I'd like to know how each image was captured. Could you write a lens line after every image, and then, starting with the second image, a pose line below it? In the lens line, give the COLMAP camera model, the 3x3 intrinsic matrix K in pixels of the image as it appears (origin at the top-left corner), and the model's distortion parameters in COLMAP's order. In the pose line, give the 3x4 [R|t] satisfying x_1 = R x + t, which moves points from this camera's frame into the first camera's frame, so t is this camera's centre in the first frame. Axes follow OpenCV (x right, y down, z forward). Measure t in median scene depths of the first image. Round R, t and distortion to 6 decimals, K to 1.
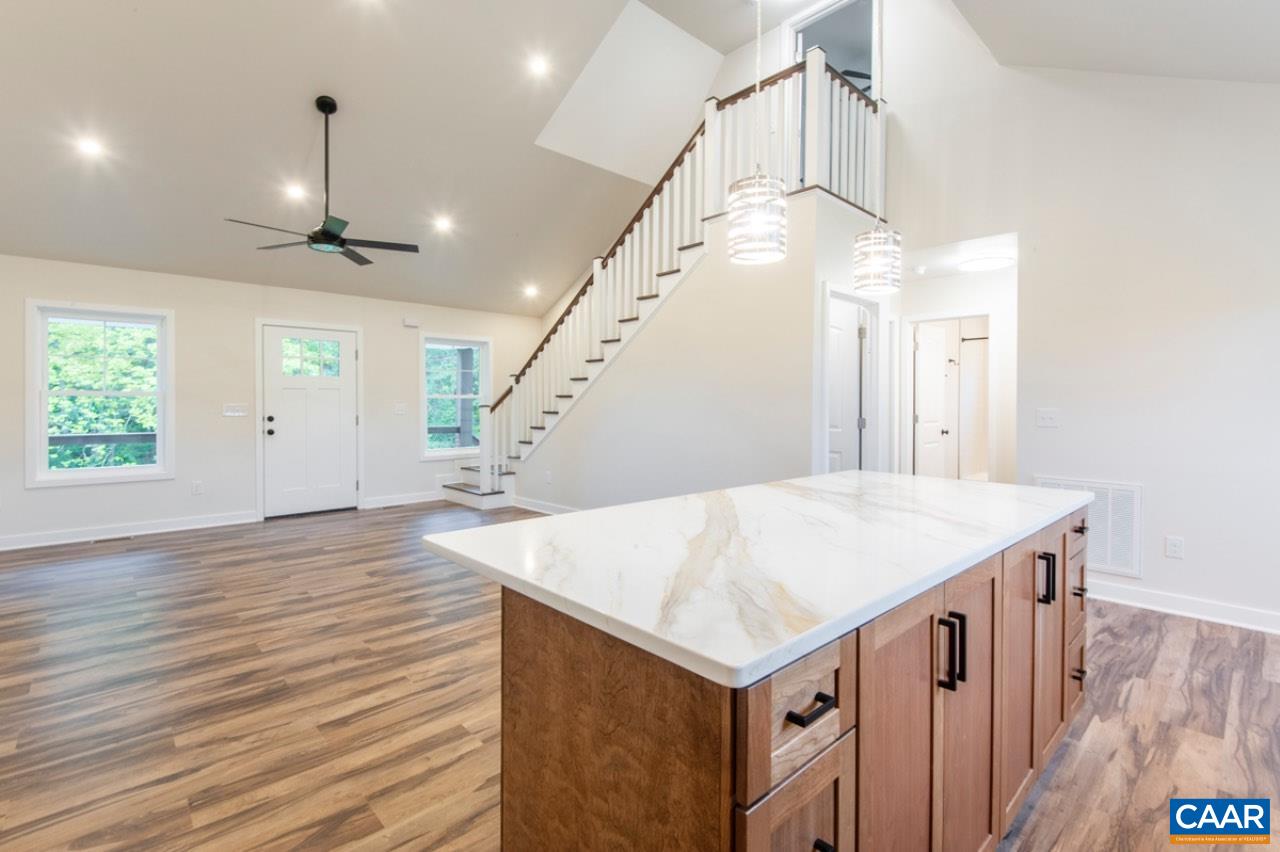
lens RADIAL K [[583.3, 0, 637.2], [0, 583.3, 411.9], [0, 0, 1]] dist [0.032927, -0.021207]
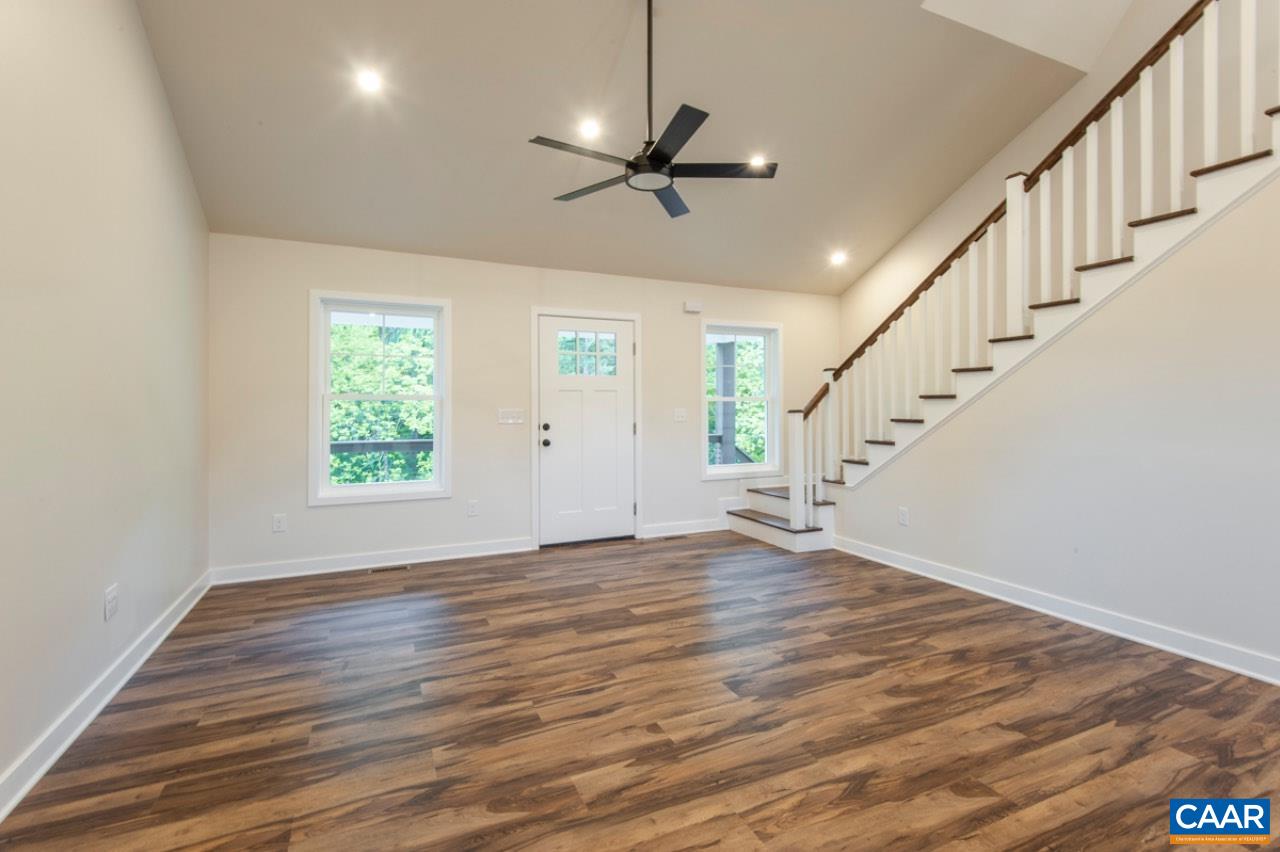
lens RADIAL K [[575.8, 0, 638.9], [0, 575.8, 409.6], [0, 0, 1]] dist [0.037657, -0.020411]
pose [[0.950804, -0.001214, -0.309792, -0.292236], [-0.001855, 0.999952, -0.009611, -0.006280], [0.309789, 0.009713, 0.950756, 0.318270]]
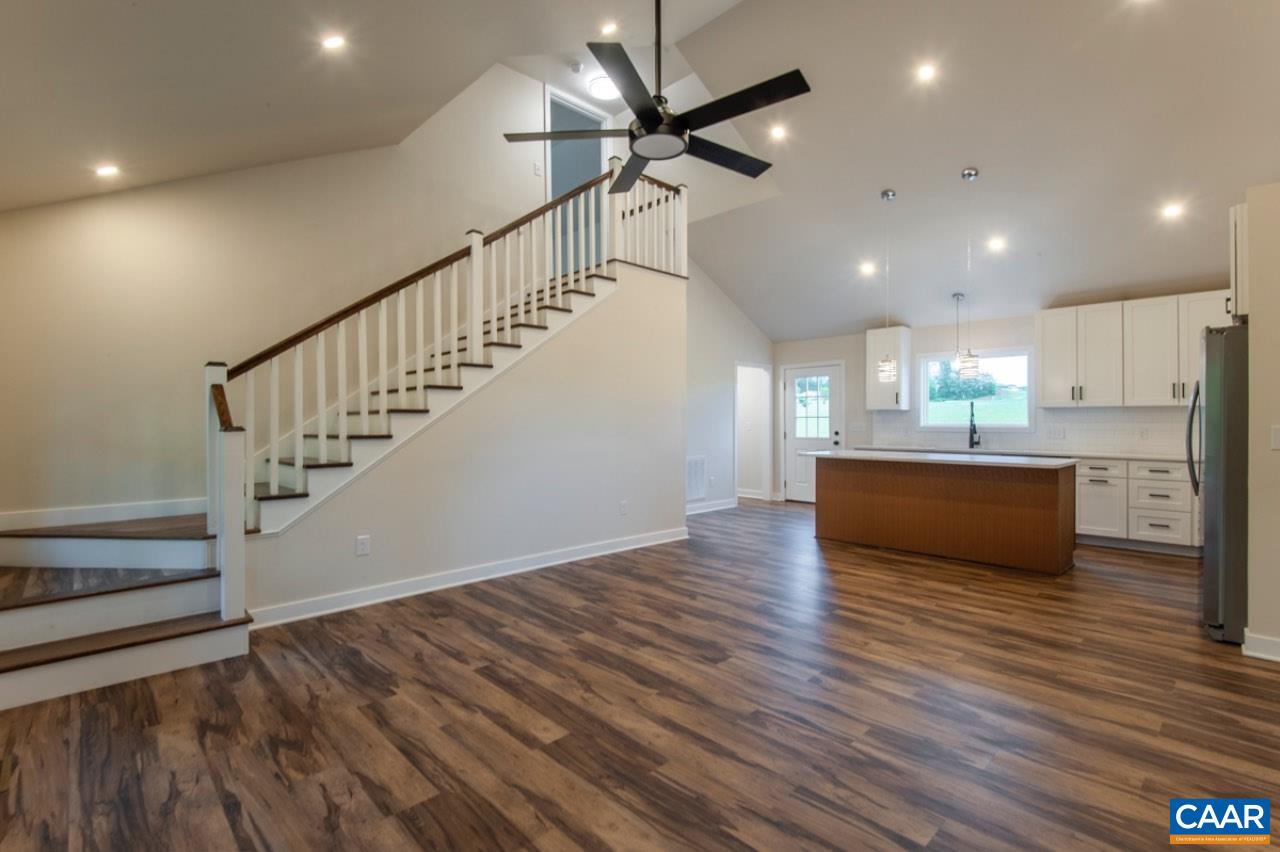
lens RADIAL K [[593.0, 0, 642.1], [0, 593.0, 410.3], [0, 0, 1]] dist [0.019984, -0.023410]
pose [[-0.026363, 0.012372, 0.999576, -0.957459], [0.015607, 0.999807, -0.011963, -0.016732], [-0.999531, 0.015285, -0.026551, 0.901980]]
